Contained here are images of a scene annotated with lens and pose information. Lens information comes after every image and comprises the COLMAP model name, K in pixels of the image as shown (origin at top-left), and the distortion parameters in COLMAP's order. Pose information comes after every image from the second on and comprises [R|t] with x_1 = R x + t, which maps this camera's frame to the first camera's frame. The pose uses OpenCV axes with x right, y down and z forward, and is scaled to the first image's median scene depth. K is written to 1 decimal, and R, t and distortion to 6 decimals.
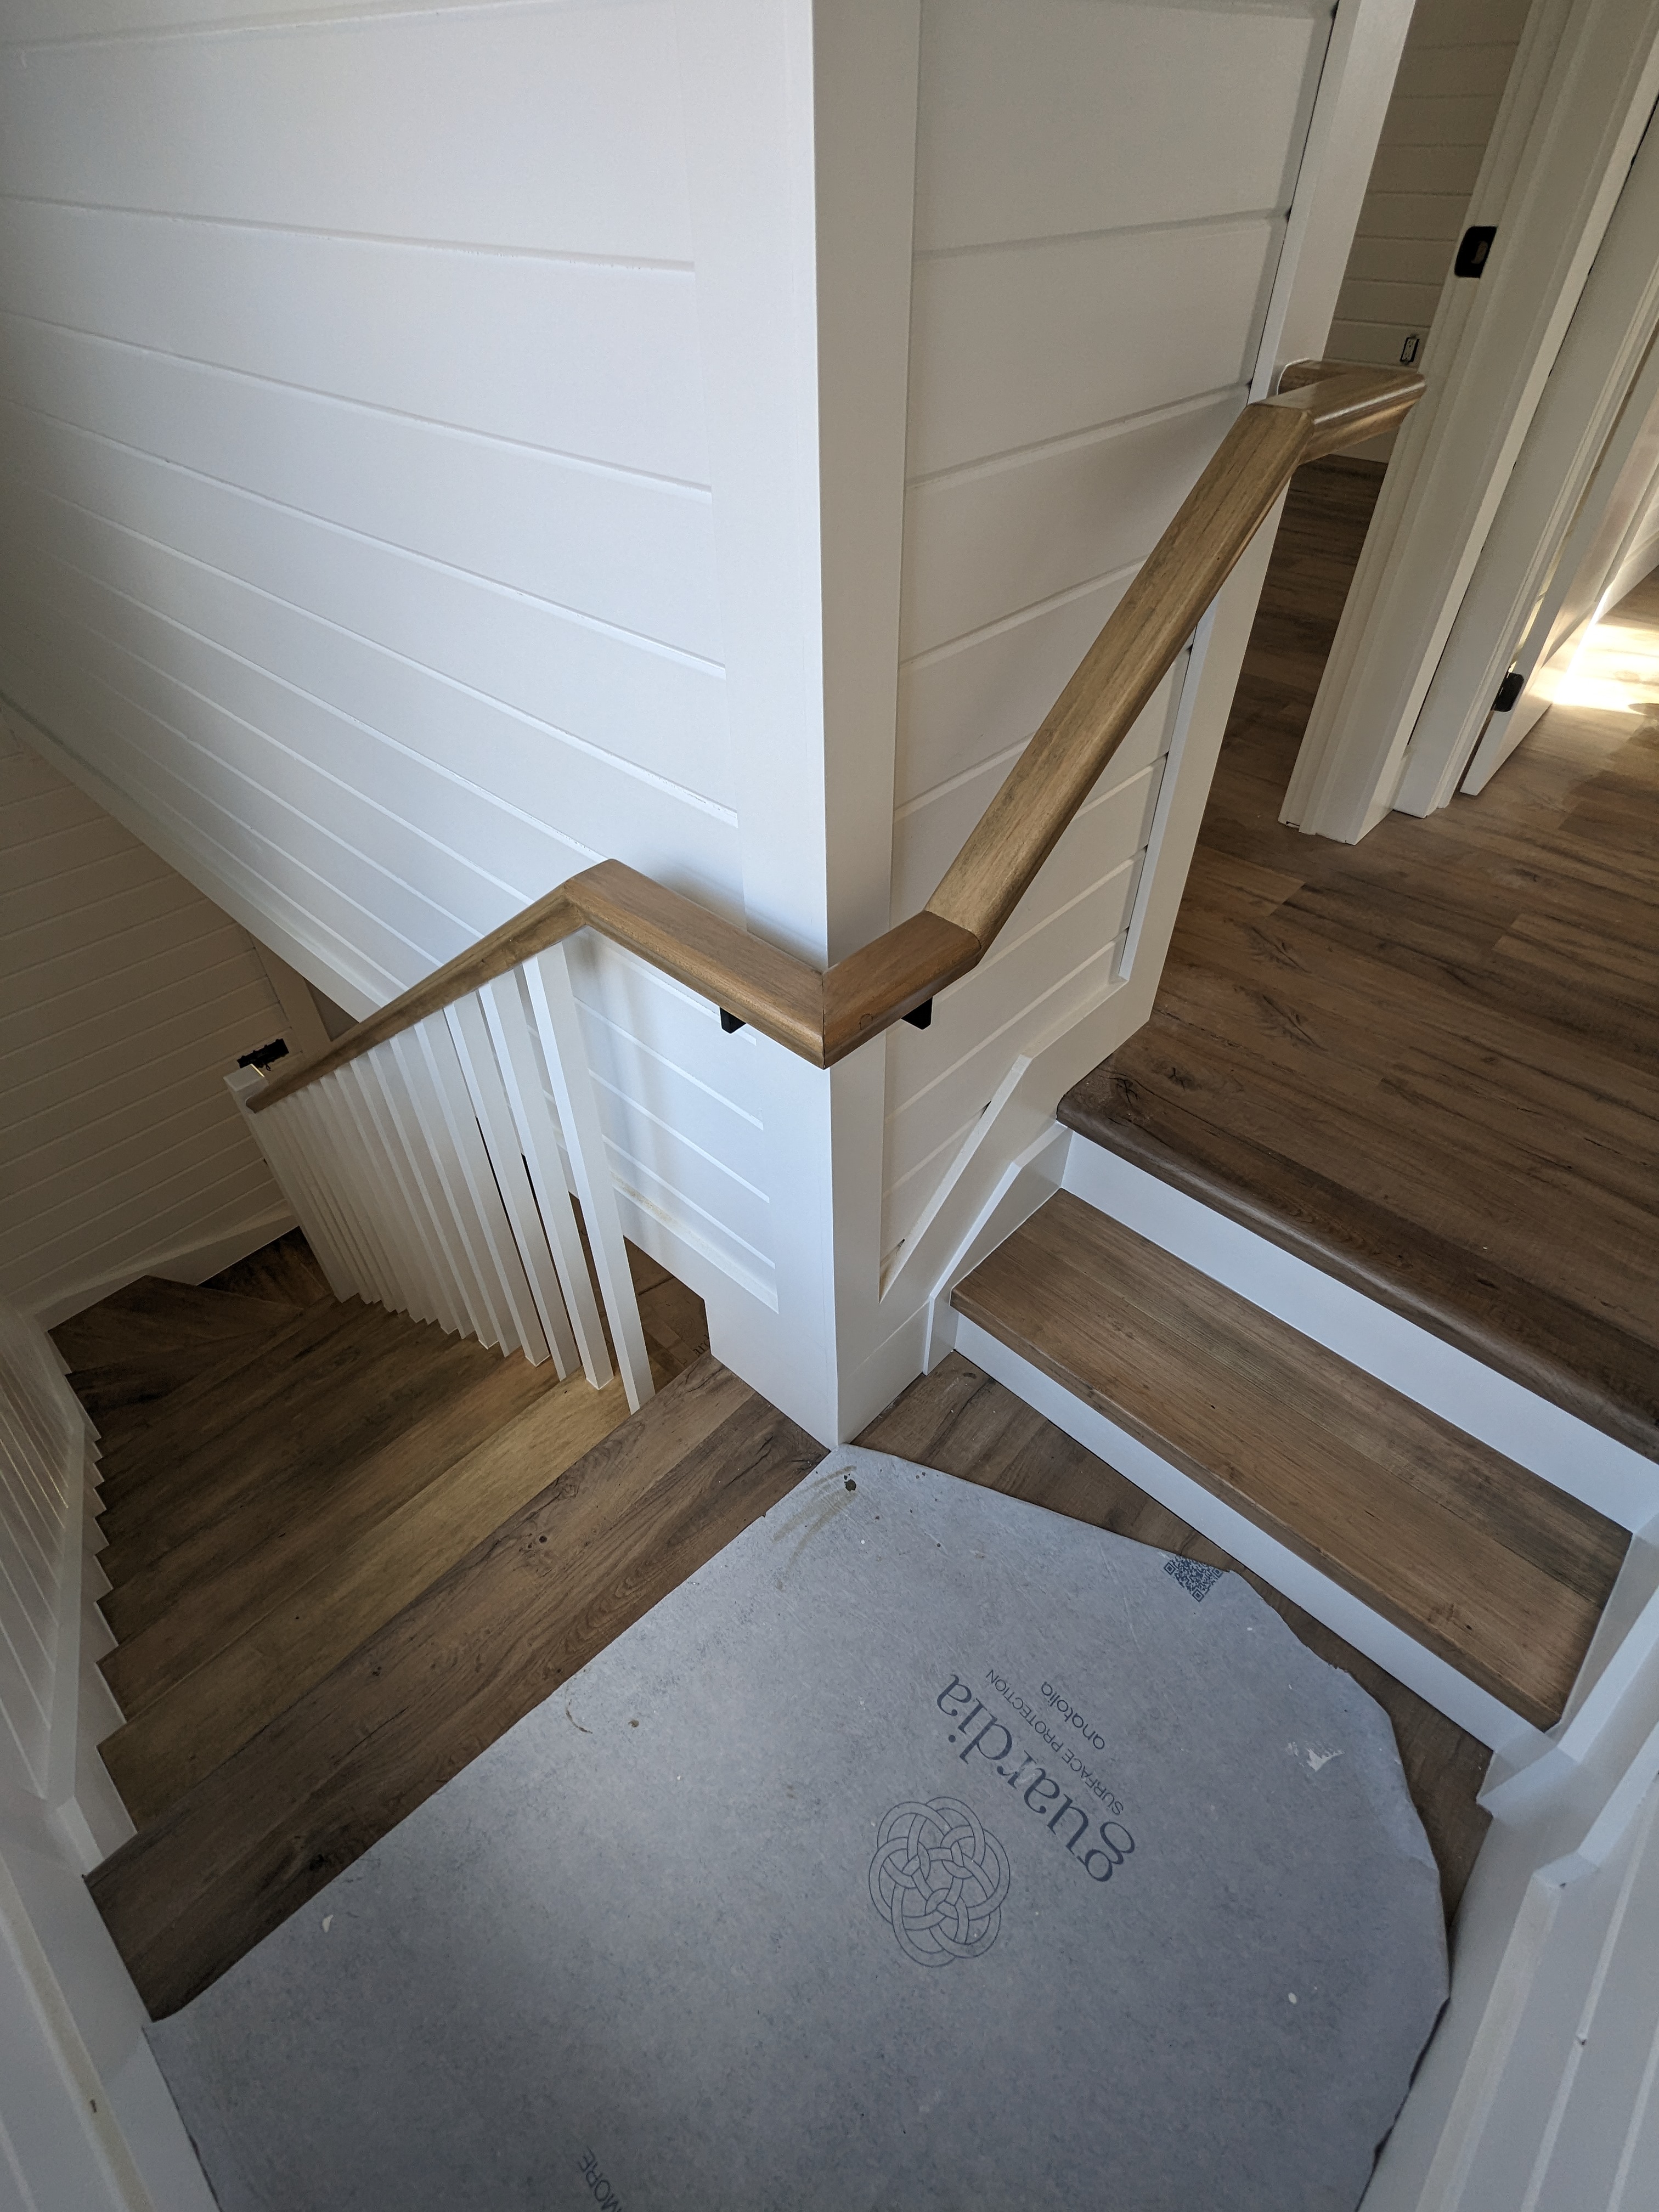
lens RADIAL K [[1051.3, 0, 829.2], [0, 1051.3, 1106.1], [0, 0, 1]] dist [-0.002403, 0.002107]
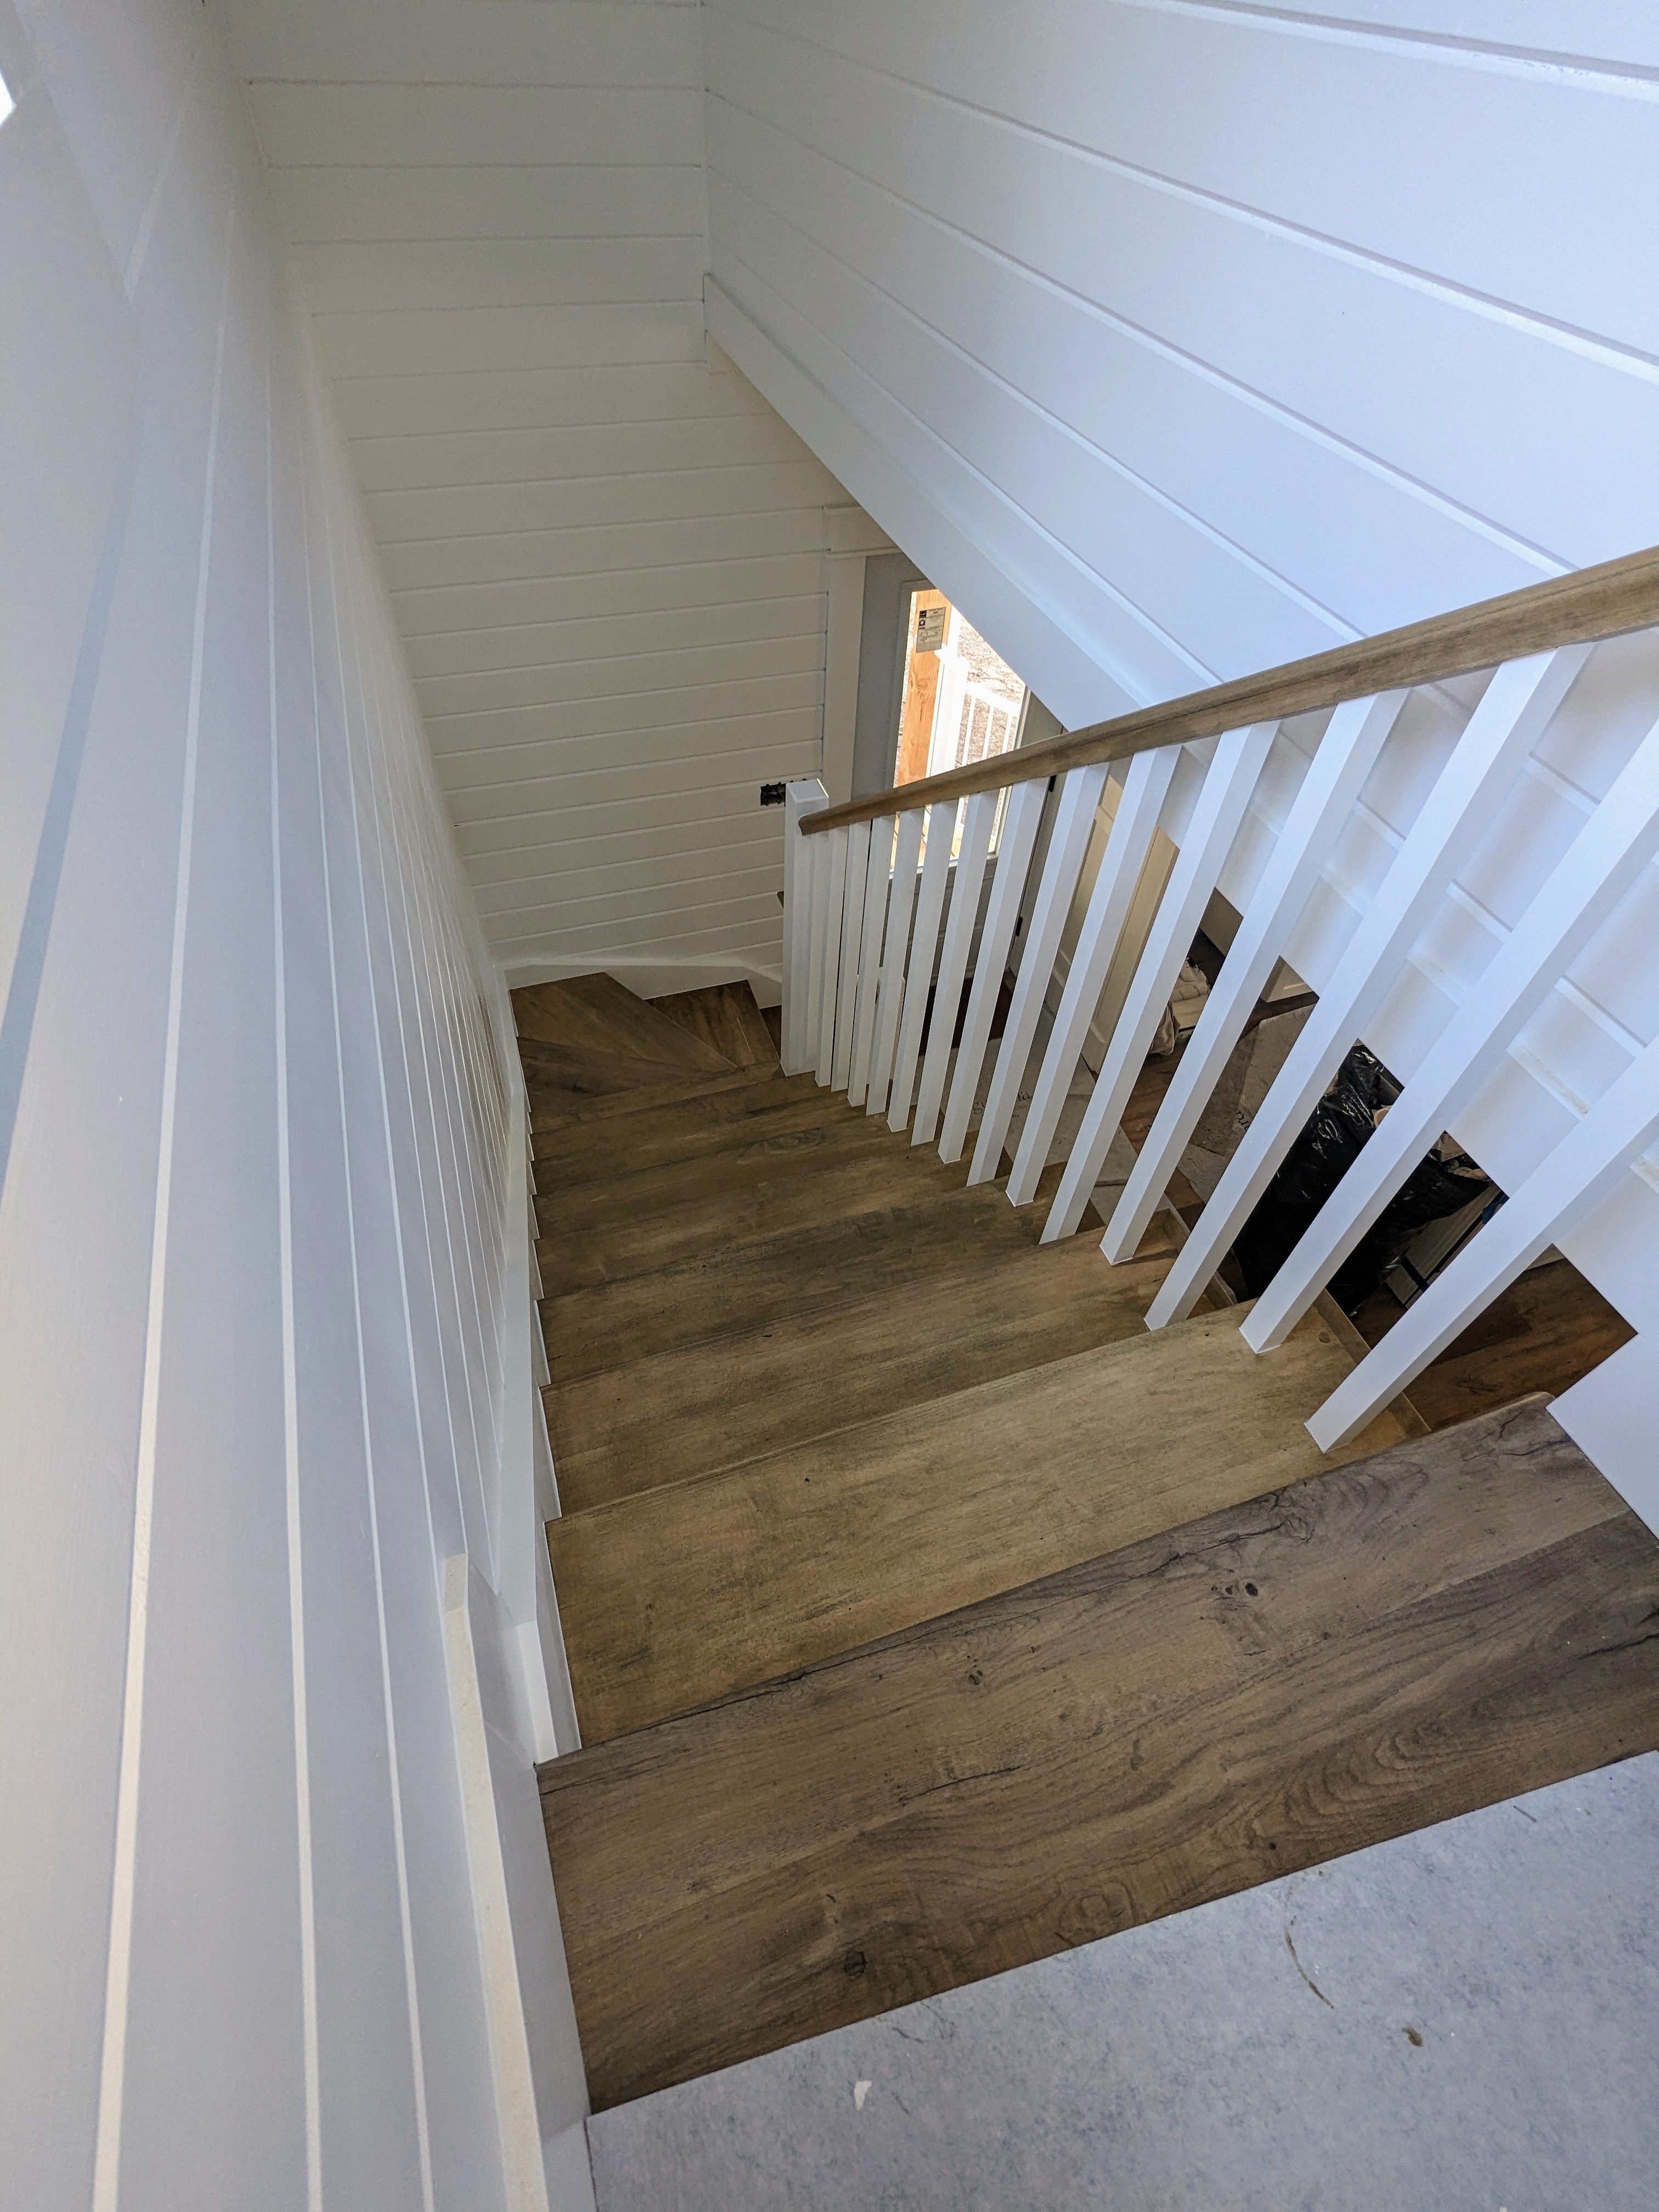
lens RADIAL K [[1051.3, 0, 830.5], [0, 1051.3, 1108.2], [0, 0, 1]] dist [-0.002403, 0.002107]
pose [[0.883327, 0.382386, -0.271133, -0.427562], [-0.352054, 0.923077, 0.154881, 0.149753], [0.309501, -0.041357, 0.949999, 0.365626]]
